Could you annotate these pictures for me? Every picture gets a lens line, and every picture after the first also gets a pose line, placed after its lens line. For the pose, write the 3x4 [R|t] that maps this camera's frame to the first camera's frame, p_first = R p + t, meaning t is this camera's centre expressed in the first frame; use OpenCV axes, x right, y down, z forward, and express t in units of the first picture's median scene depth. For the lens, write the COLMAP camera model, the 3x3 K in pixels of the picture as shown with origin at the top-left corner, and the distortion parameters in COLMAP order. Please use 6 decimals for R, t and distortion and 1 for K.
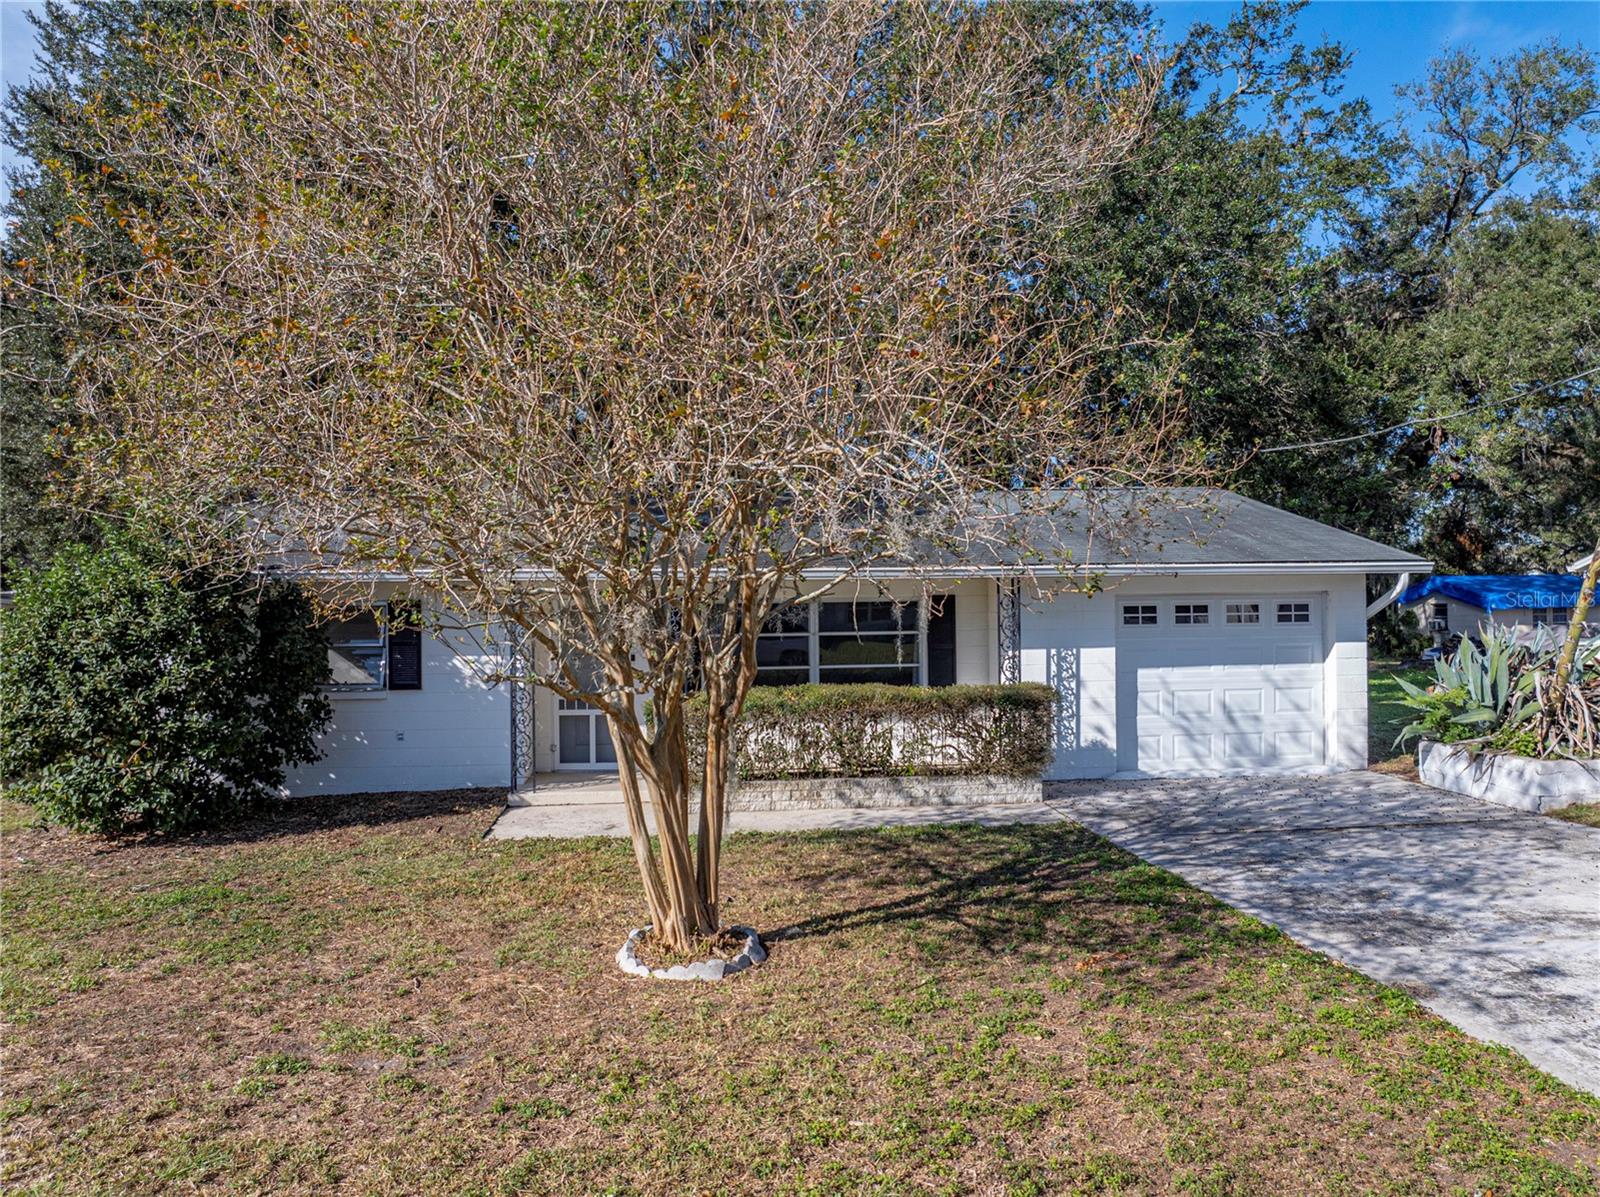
lens RADIAL K [[1122.9, 0, 802.3], [0, 1122.9, 604.8], [0, 0, 1]] dist [-0.019279, 0.004829]
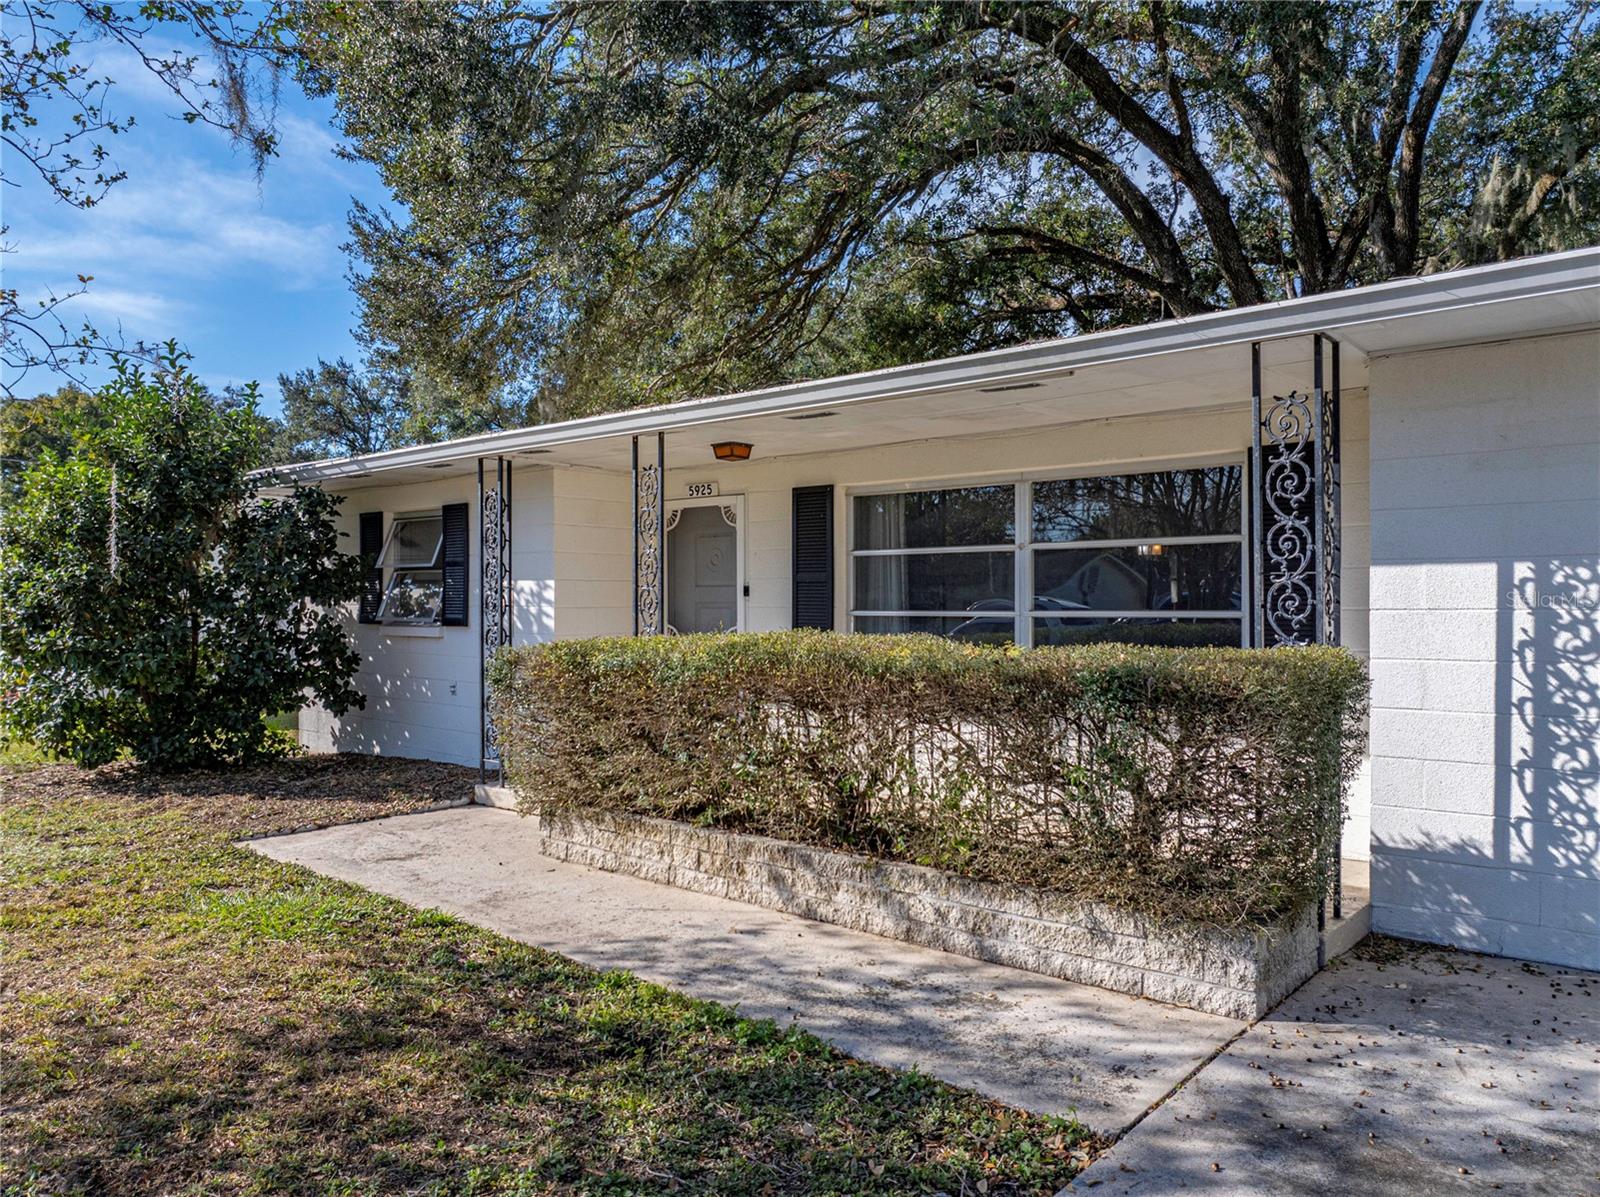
lens RADIAL K [[1122.9, 0, 808.9], [0, 1122.9, 598.2], [0, 0, 1]] dist [-0.019279, 0.004829]
pose [[0.688341, 0.006188, -0.725361, 0.355893], [-0.008011, 0.999967, 0.000929, 0.057541], [0.725343, 0.005171, 0.688368, 0.694114]]
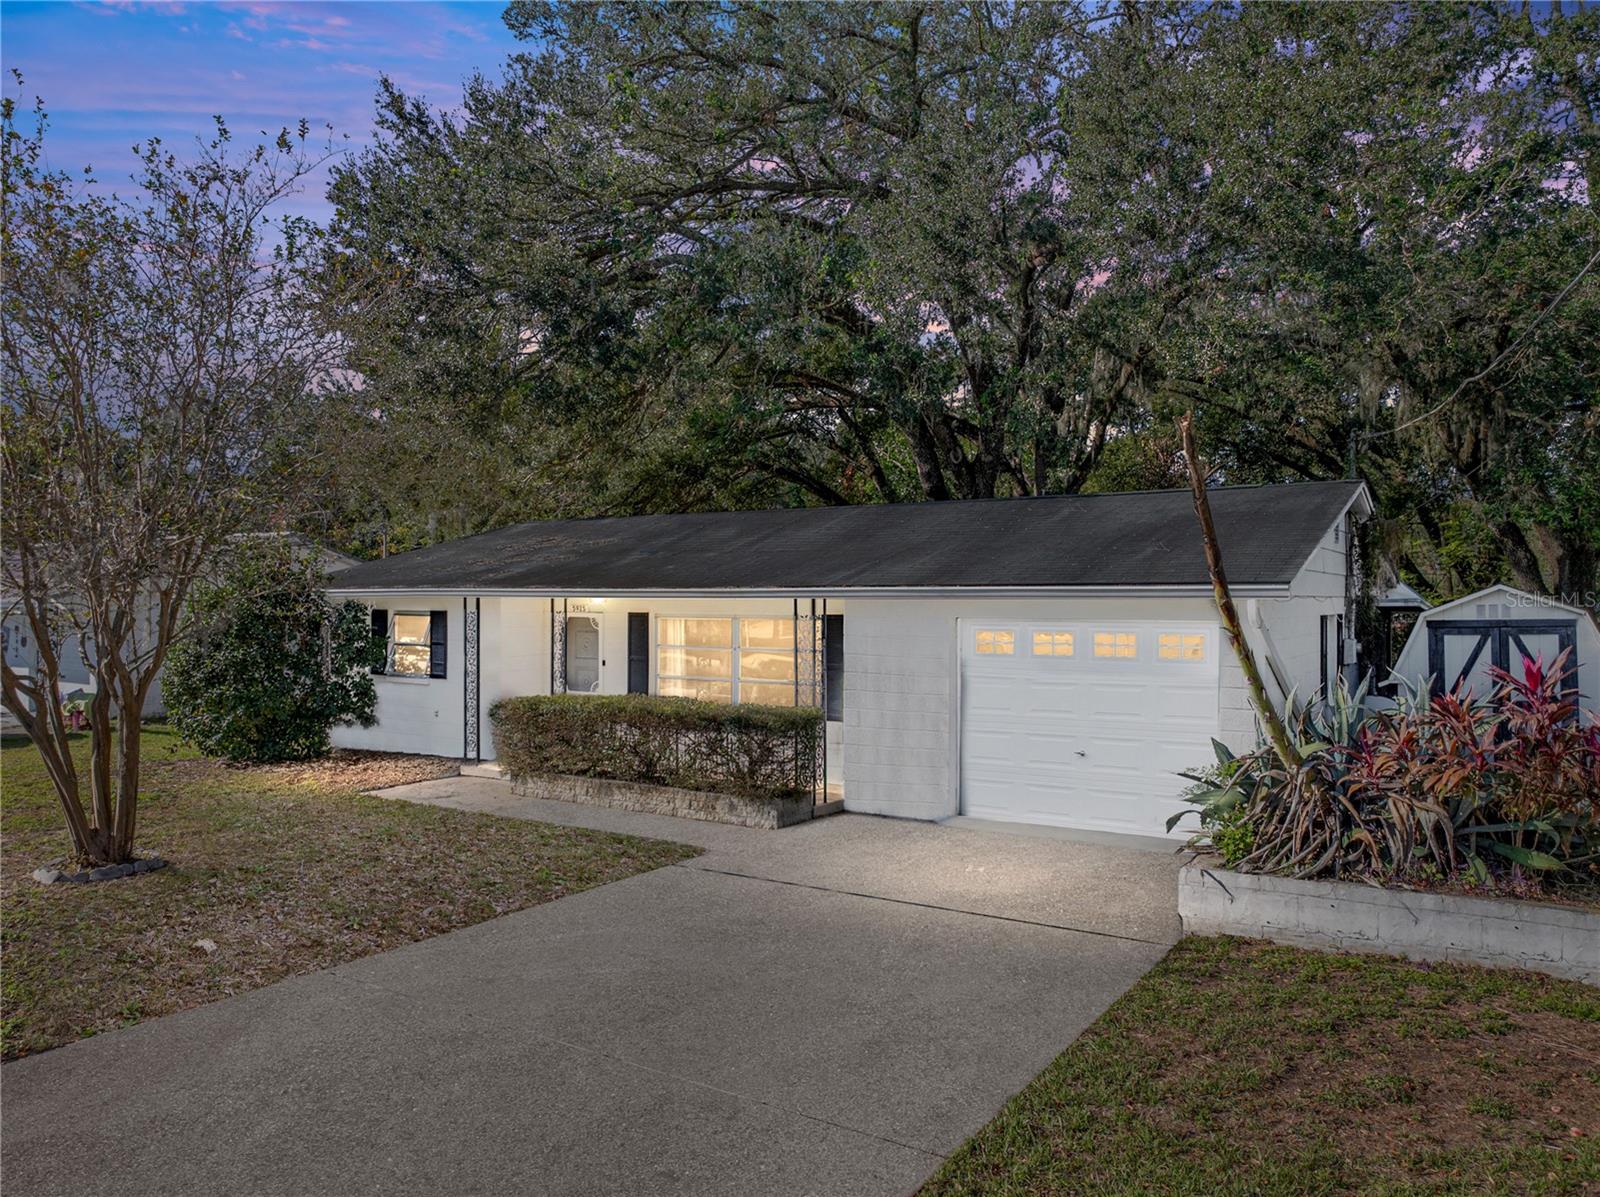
lens RADIAL K [[1122.9, 0, 797.9], [0, 1122.9, 599.7], [0, 0, 1]] dist [-0.019279, 0.004829]
pose [[0.777042, 0.011066, -0.629351, 0.844467], [-0.010128, 0.999936, 0.005078, -0.030150], [0.629367, 0.002428, 0.777104, 0.251793]]
